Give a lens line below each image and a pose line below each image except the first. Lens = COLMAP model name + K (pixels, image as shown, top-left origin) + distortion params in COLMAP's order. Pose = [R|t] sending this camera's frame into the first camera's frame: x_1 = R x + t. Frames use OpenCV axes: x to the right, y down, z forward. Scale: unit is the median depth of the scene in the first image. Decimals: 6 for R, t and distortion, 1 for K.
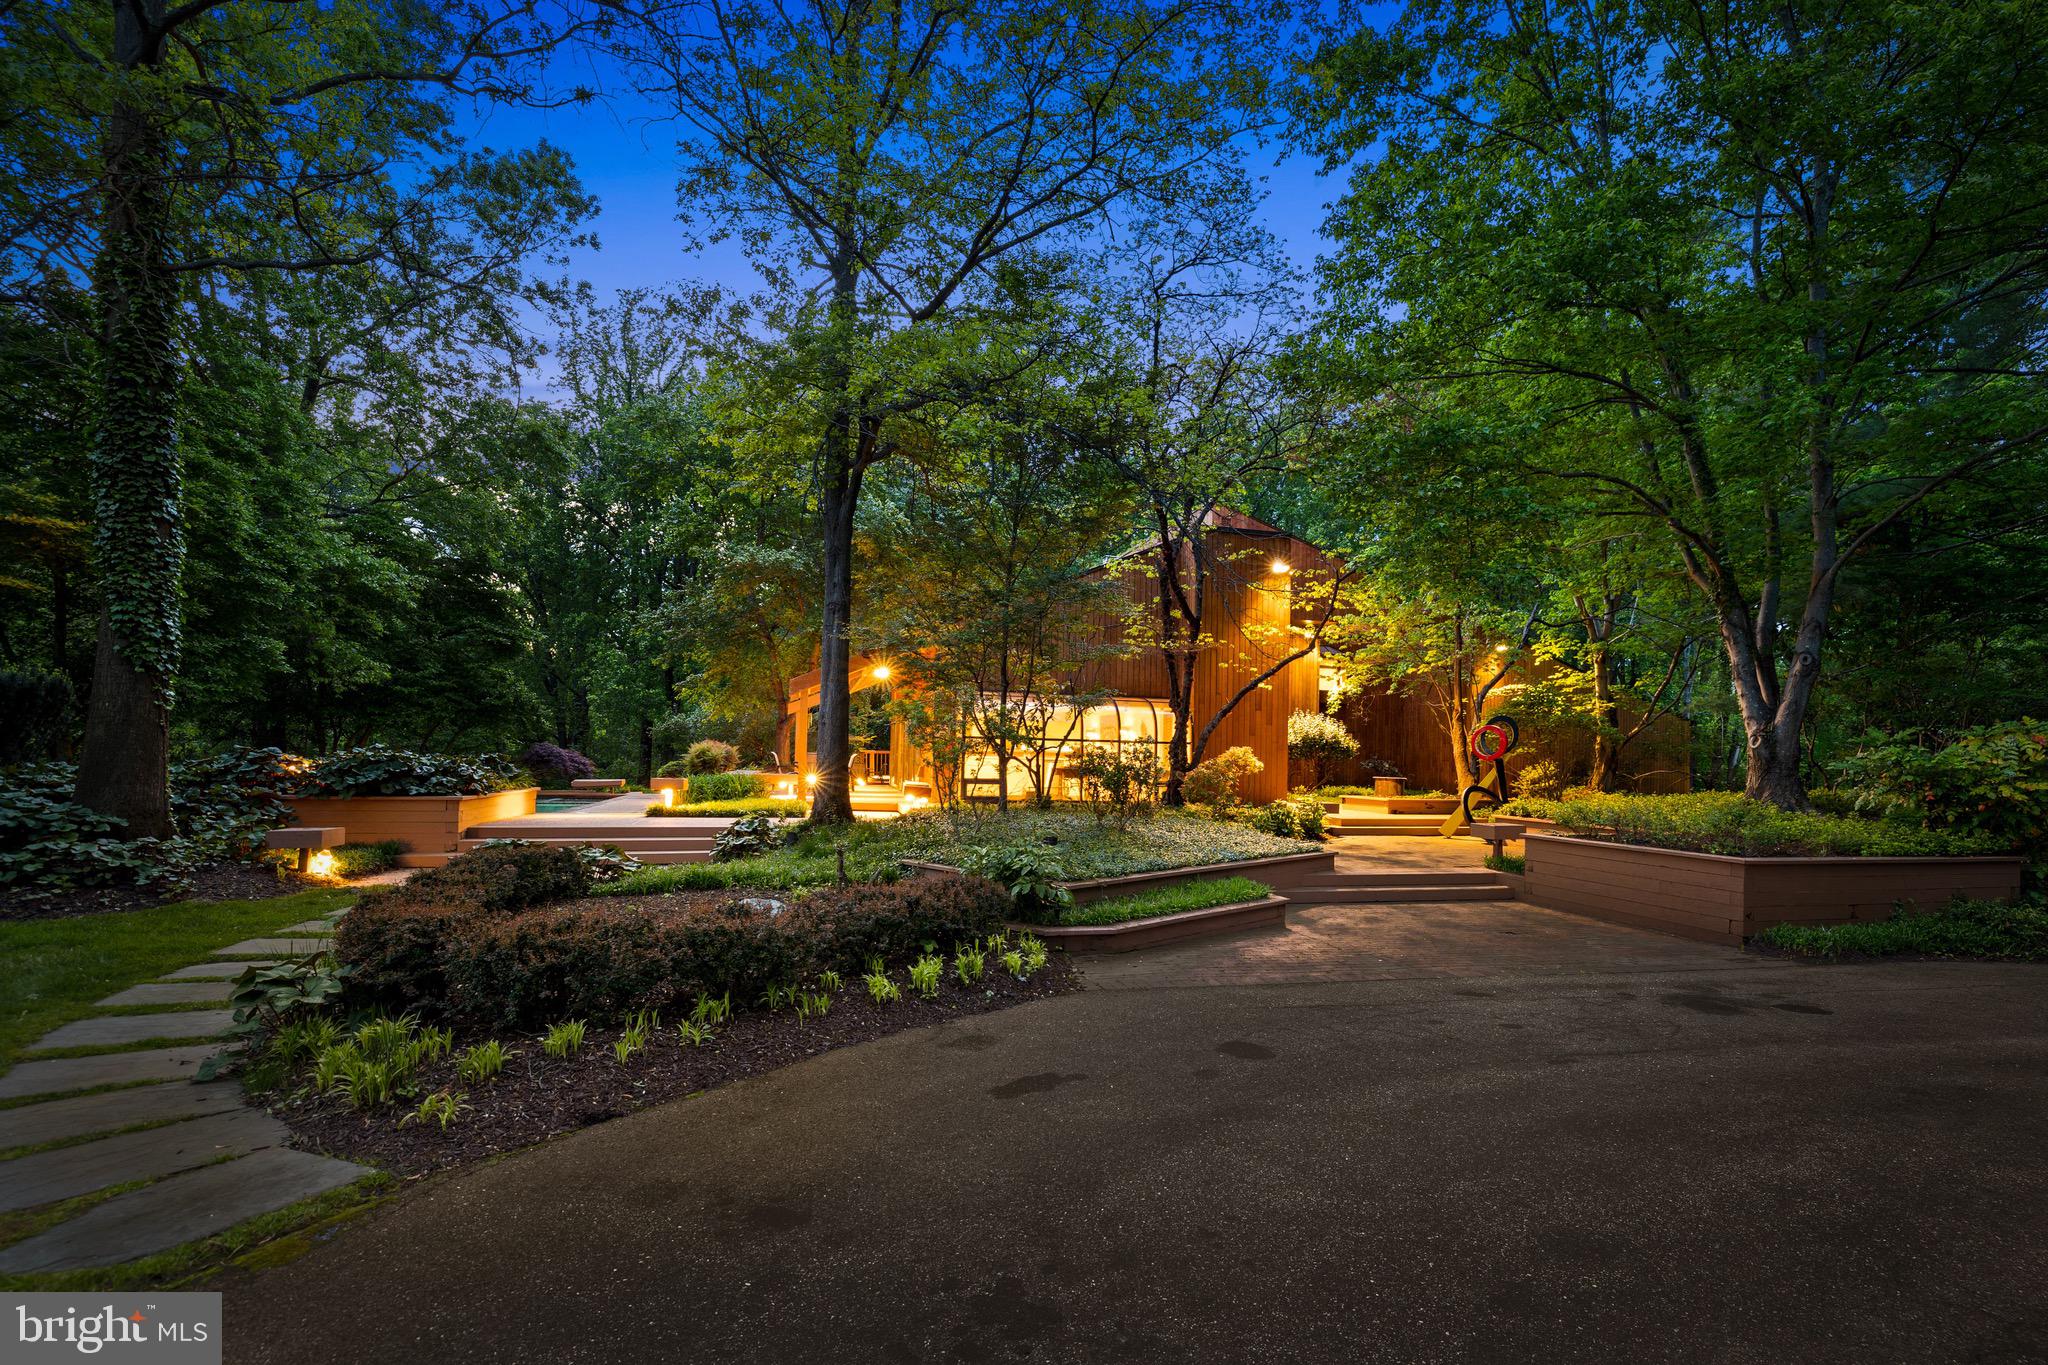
lens RADIAL K [[952.5, 0, 1087.5], [0, 952.5, 740.6], [0, 0, 1]] dist [-0.000361, 0.000061]
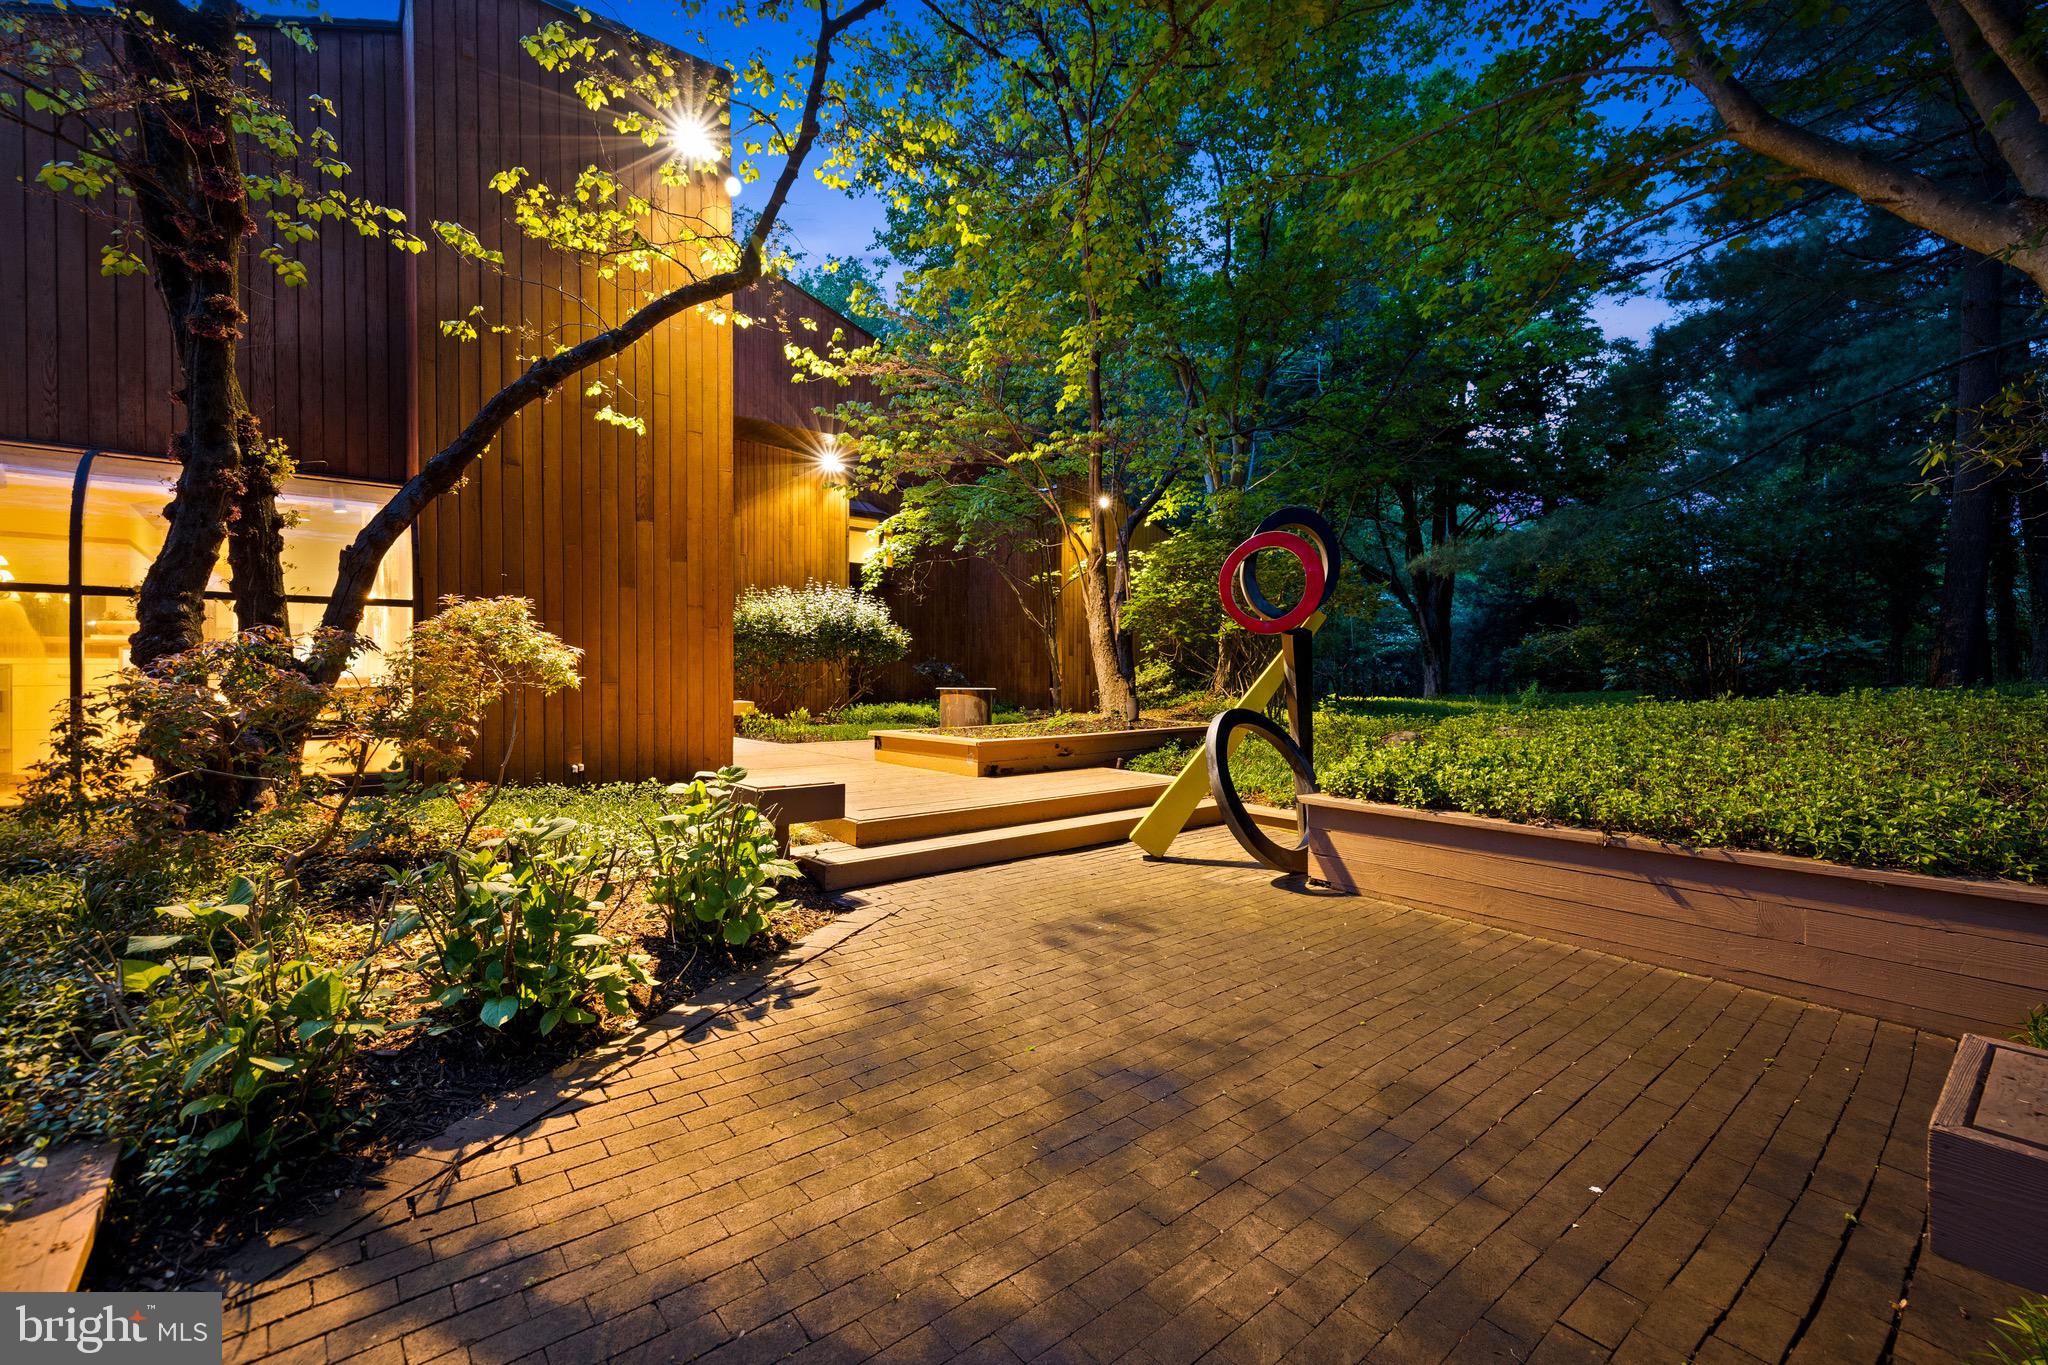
lens RADIAL K [[862.0, 0, 1022.9], [0, 862.0, 672.9], [0, 0, 1]] dist [0.002889, 0.000208]
pose [[0.919136, -0.022648, 0.393289, 0.201981], [0.014353, 0.999608, 0.024019, 0.024596], [-0.393679, -0.016432, 0.919101, 0.701708]]
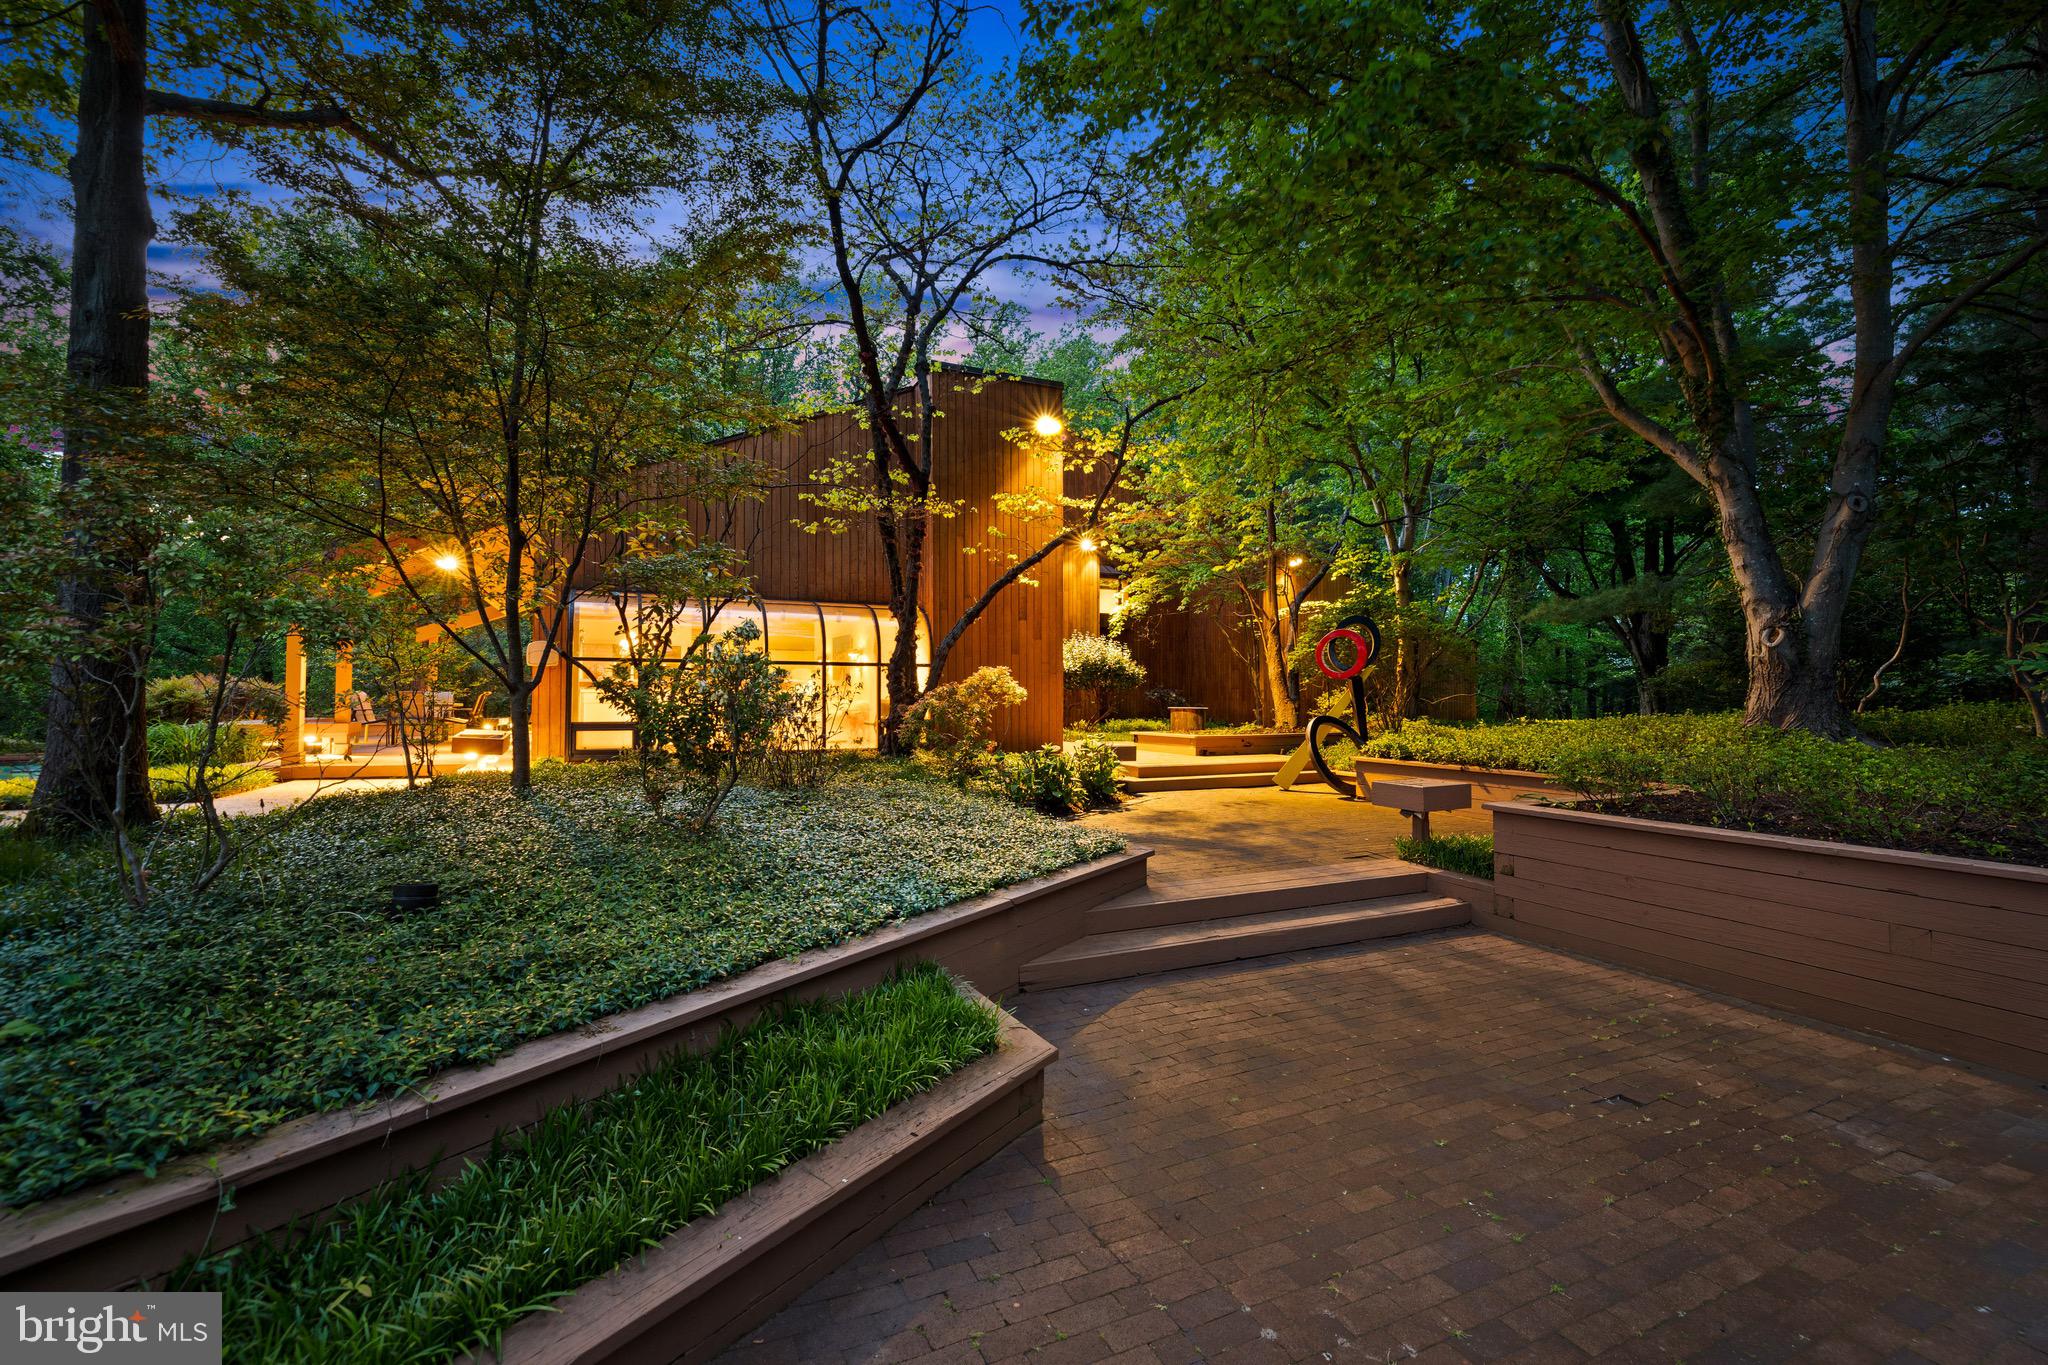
lens RADIAL K [[862.0, 0, 1022.9], [0, 862.0, 672.9], [0, 0, 1]] dist [0.002889, 0.000208]
pose [[0.988114, -0.015768, 0.152909, 0.085880], [0.017161, 0.999822, -0.007794, 0.016211], [-0.152759, 0.010326, 0.988210, 0.382069]]
